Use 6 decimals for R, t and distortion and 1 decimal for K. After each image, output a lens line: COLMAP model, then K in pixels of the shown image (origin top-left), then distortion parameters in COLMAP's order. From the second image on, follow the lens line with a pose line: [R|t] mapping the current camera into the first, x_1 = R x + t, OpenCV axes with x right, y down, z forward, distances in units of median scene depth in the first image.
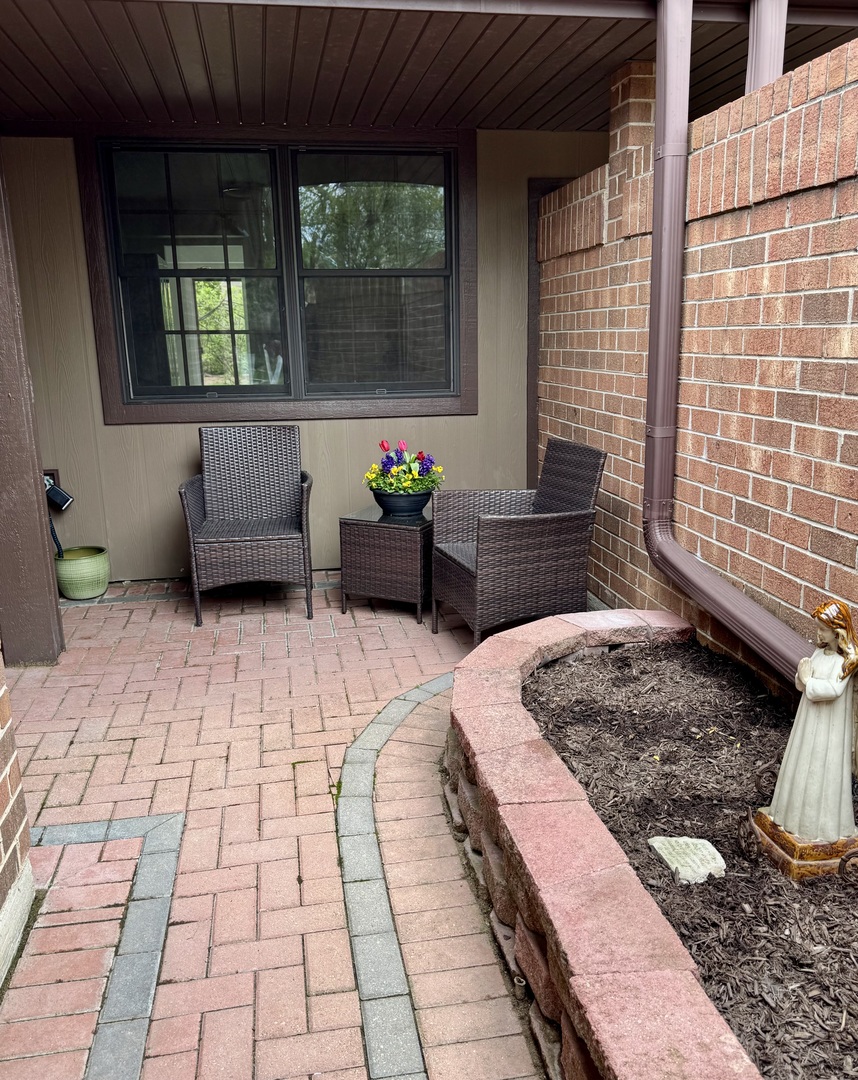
lens RADIAL K [[921.6, 0, 429.0], [0, 921.6, 540.0], [0, 0, 1]] dist [0.082568, -0.001798]
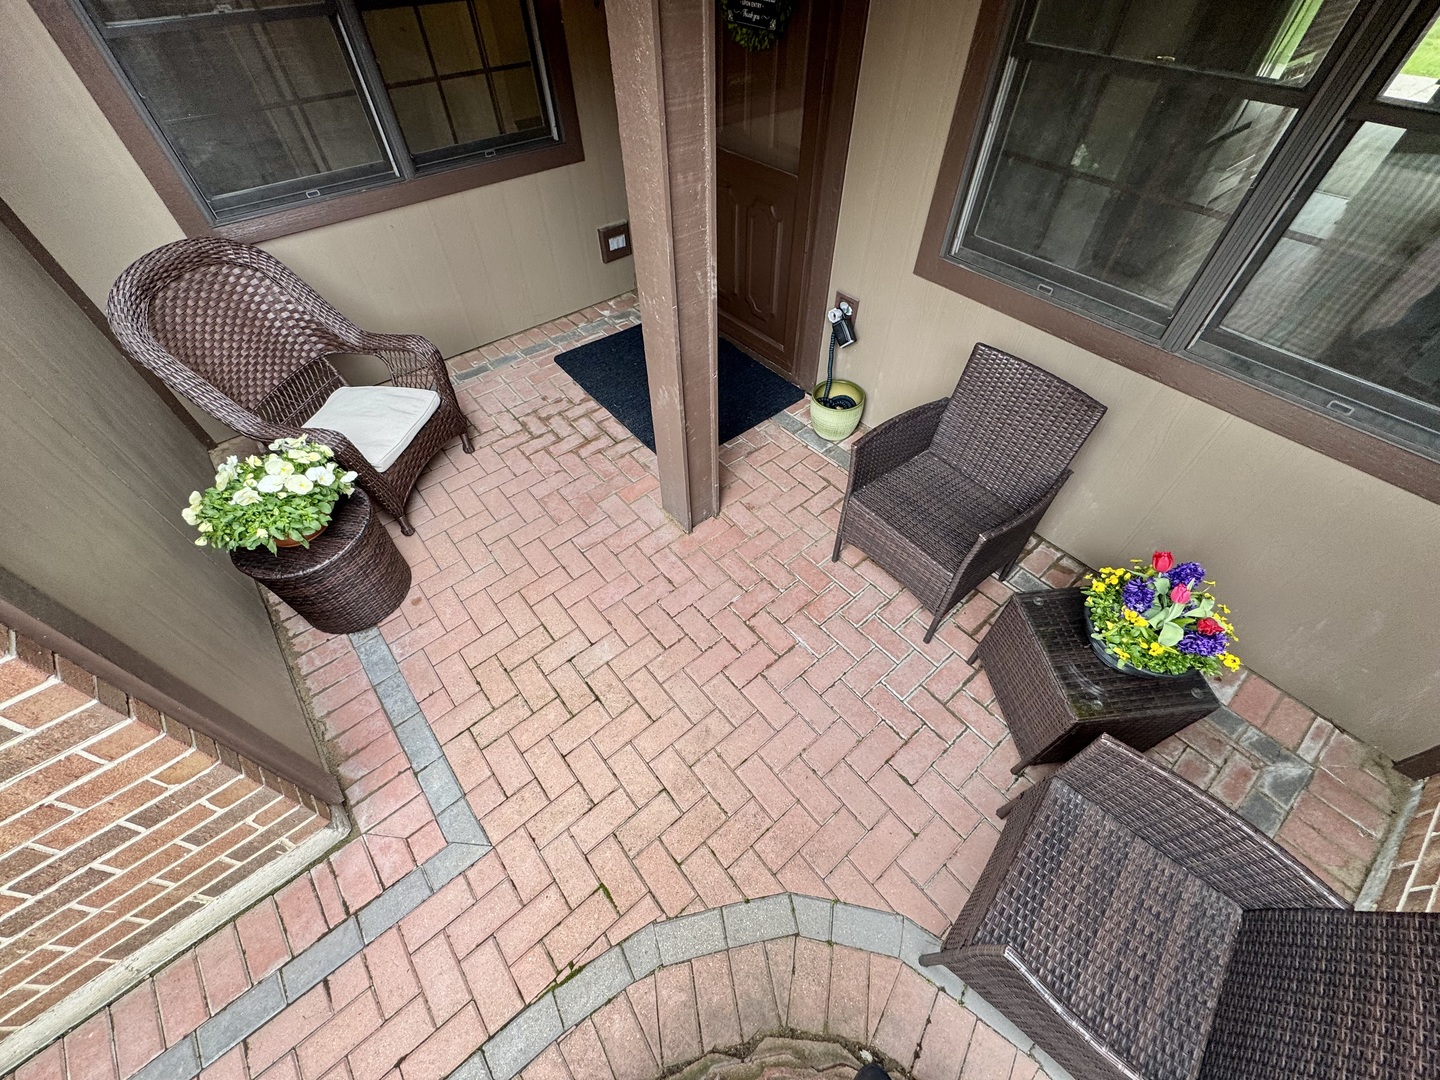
lens RADIAL K [[570.3, 0, 720.0], [0, 570.3, 540.0], [0, 0, 1]] dist [-0.000398, -0.000039]
pose [[0.502480, 0.671714, -0.544348, -0.004918], [-0.200102, 0.702859, 0.682604, -0.400373], [0.841114, -0.234069, 0.487584, 0.840965]]
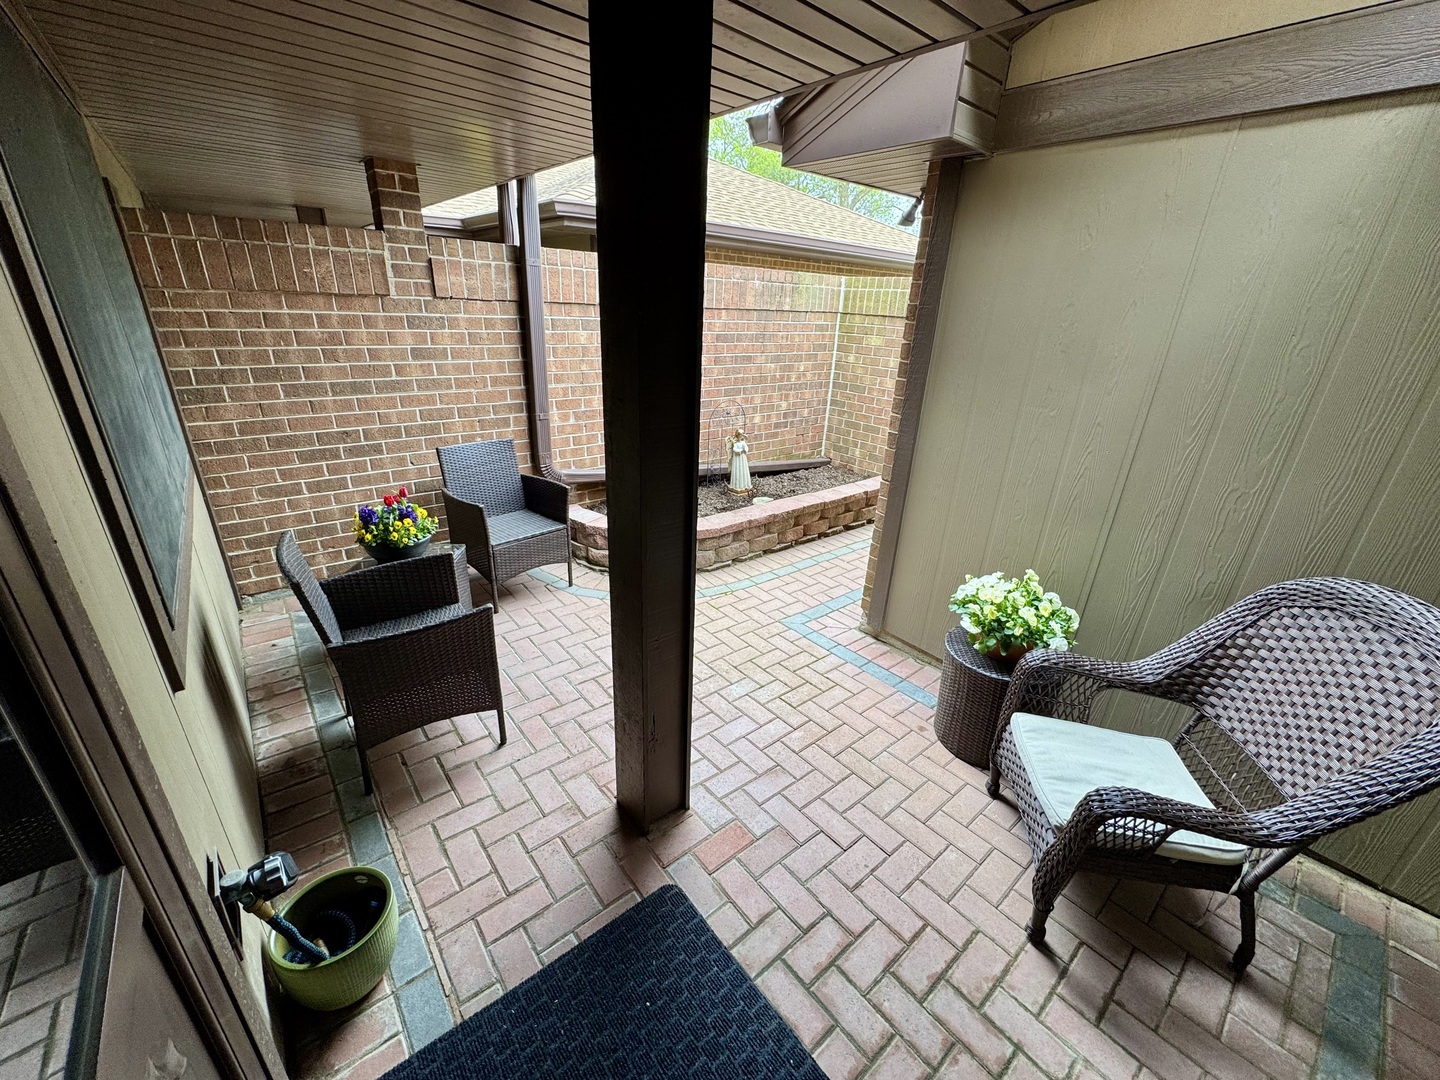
lens RADIAL K [[570.3, 0, 720.0], [0, 570.3, 540.0], [0, 0, 1]] dist [-0.000398, -0.000039]
pose [[-0.499399, -0.330168, 0.800993, -0.968345], [0.161822, 0.872719, 0.460625, -0.388669], [-0.851125, 0.359654, -0.382406, 1.299207]]
